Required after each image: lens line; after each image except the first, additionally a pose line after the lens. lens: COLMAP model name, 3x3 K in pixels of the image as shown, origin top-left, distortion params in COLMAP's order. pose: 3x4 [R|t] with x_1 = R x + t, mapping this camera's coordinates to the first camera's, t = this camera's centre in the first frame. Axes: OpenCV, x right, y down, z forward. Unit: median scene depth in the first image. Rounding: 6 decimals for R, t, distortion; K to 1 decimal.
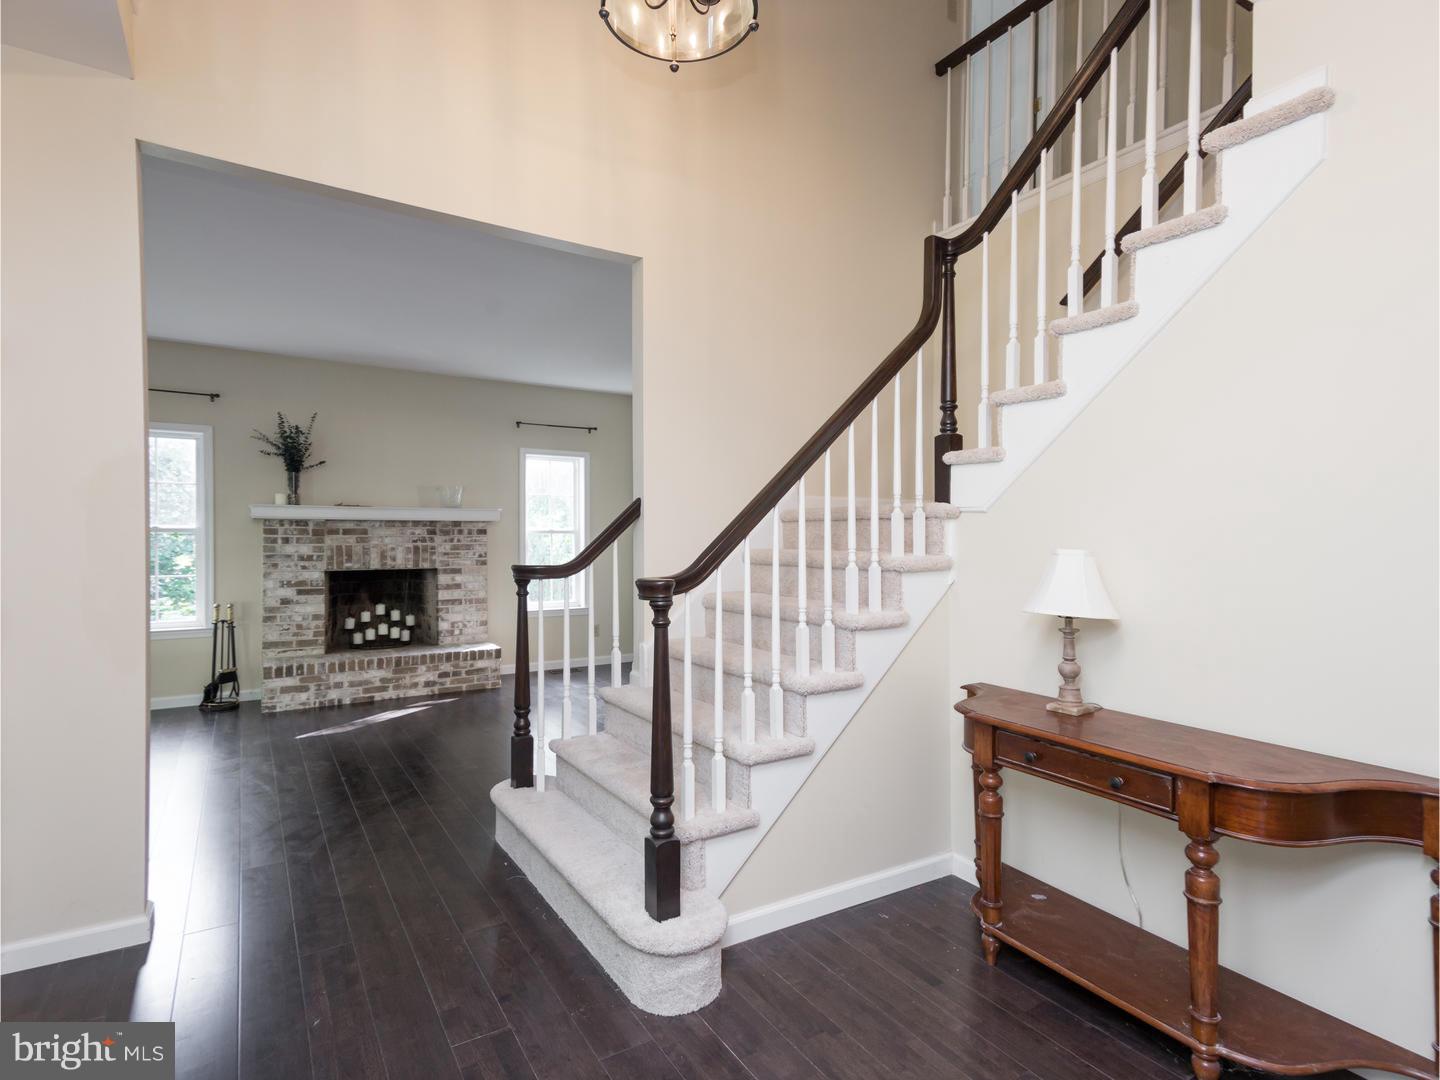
lens RADIAL K [[766.0, 0, 719.1], [0, 766.0, 543.3], [0, 0, 1]] dist [0.046315, -0.000858]
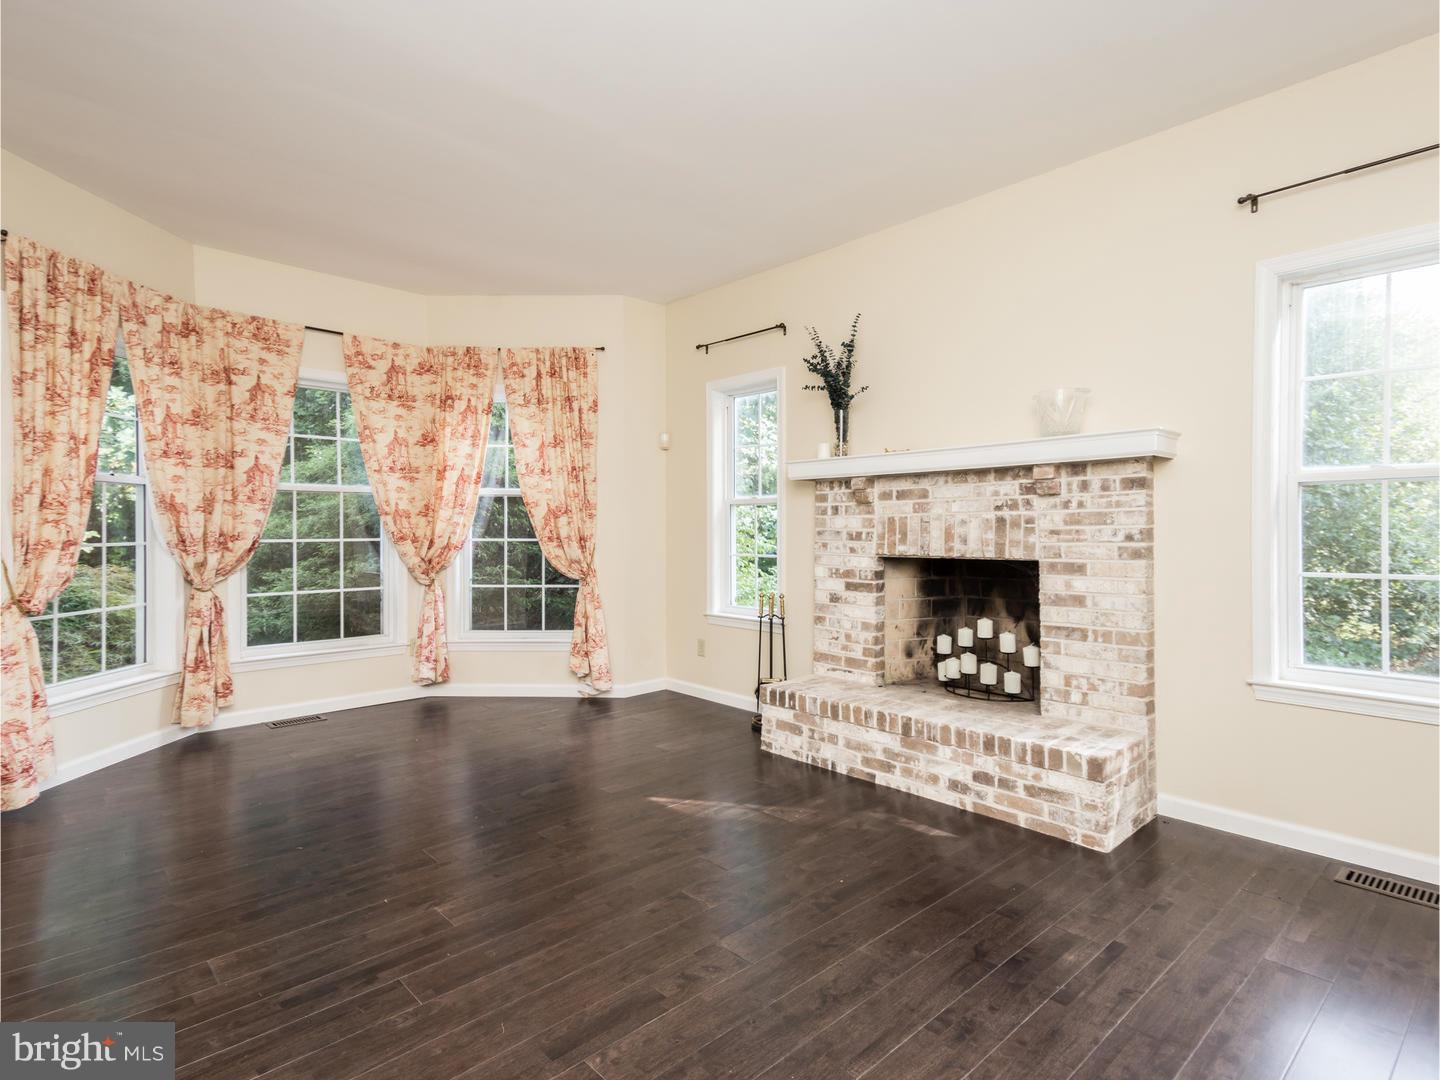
lens RADIAL K [[766.0, 0, 719.7], [0, 766.0, 535.7], [0, 0, 1]] dist [0.046315, -0.000858]
pose [[0.191498, 0.008842, -0.981453, 0.092887], [-0.003389, 0.999959, 0.008348, 0.013524], [0.981487, 0.001727, 0.191520, 0.750495]]
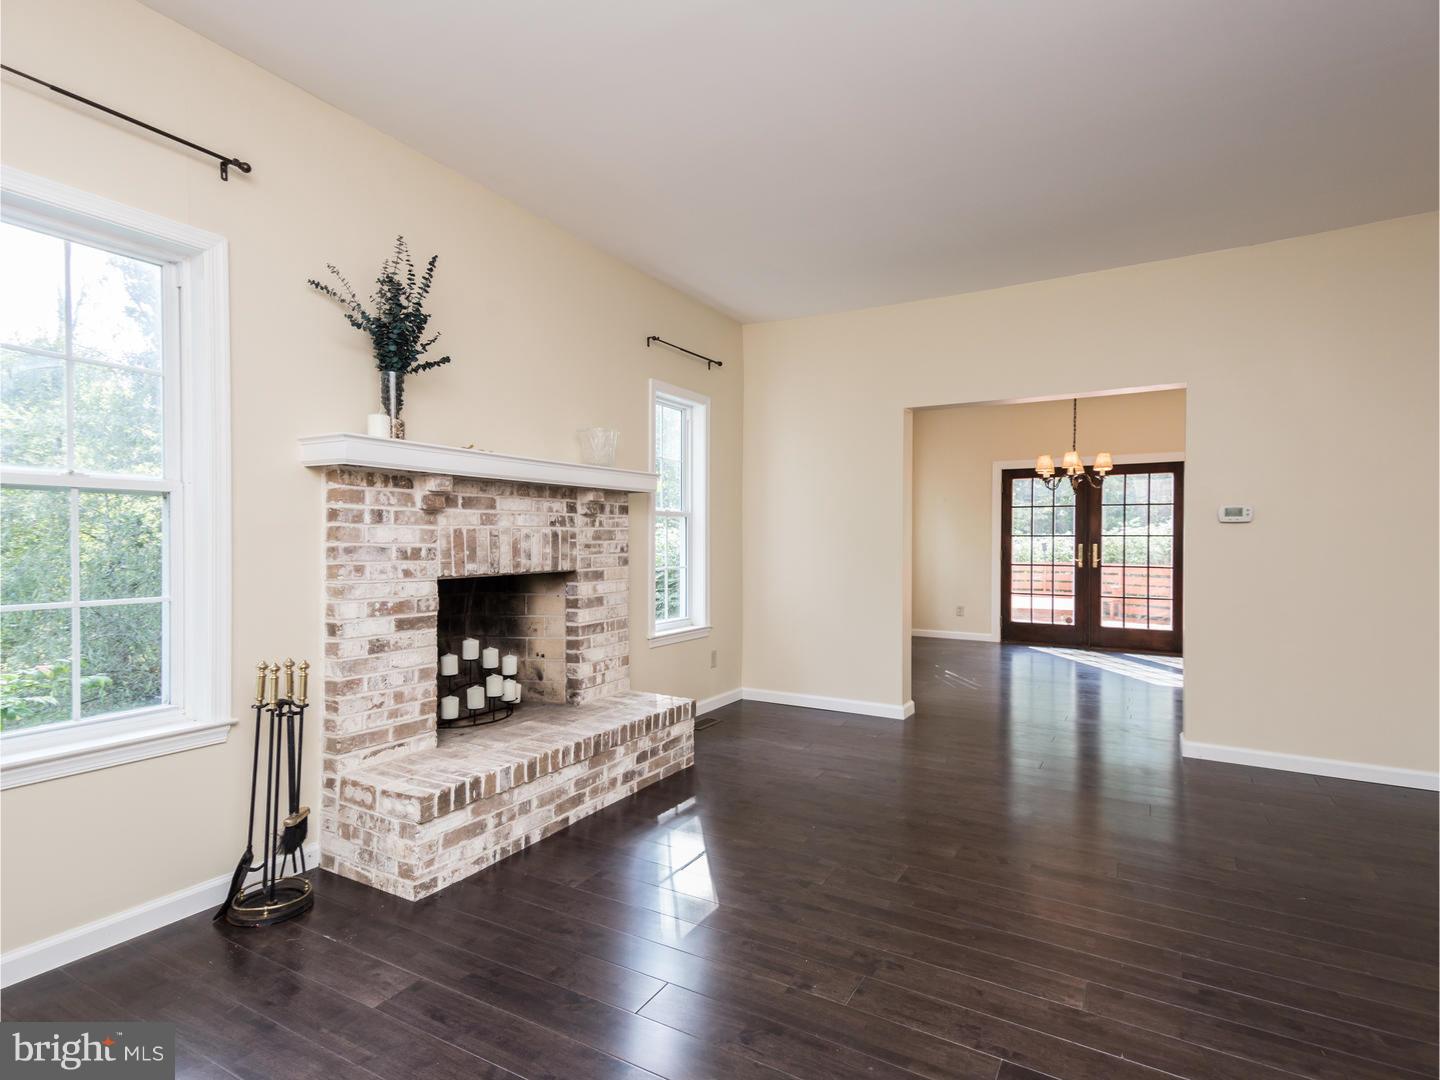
lens RADIAL K [[766.0, 0, 715.2], [0, 766.0, 541.6], [0, 0, 1]] dist [0.046315, -0.000858]
pose [[0.876937, 0.000950, 0.480605, -0.589850], [-0.000898, 1.000000, -0.000339, 0.011325], [-0.480605, -0.000134, 0.876937, 0.480270]]
